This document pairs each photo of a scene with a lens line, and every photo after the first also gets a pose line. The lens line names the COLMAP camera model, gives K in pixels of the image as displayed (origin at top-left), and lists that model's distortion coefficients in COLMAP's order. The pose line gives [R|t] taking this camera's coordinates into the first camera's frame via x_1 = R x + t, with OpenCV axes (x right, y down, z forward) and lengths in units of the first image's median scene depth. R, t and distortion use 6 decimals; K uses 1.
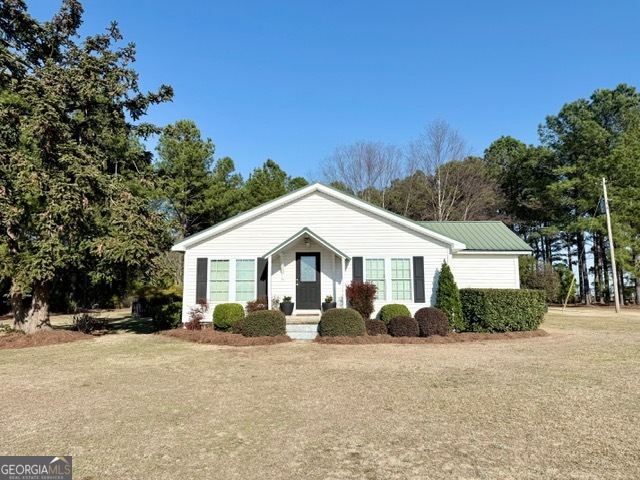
lens RADIAL K [[452.1, 0, 319.9], [0, 452.1, 239.0], [0, 0, 1]] dist [0.024616, -0.028831]
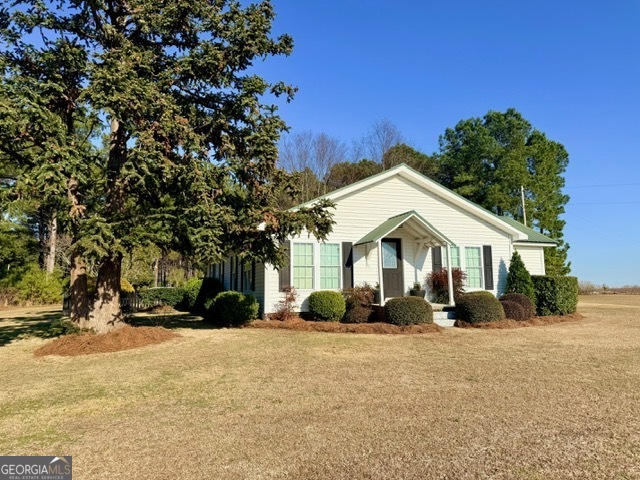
lens RADIAL K [[452.1, 0, 319.6], [0, 452.1, 240.0], [0, 0, 1]] dist [0.024616, -0.028831]
pose [[0.934932, 0.032474, 0.353339, -0.512653], [-0.035608, 0.999363, 0.002371, 0.037156], [-0.353037, -0.014798, 0.935492, 0.159503]]
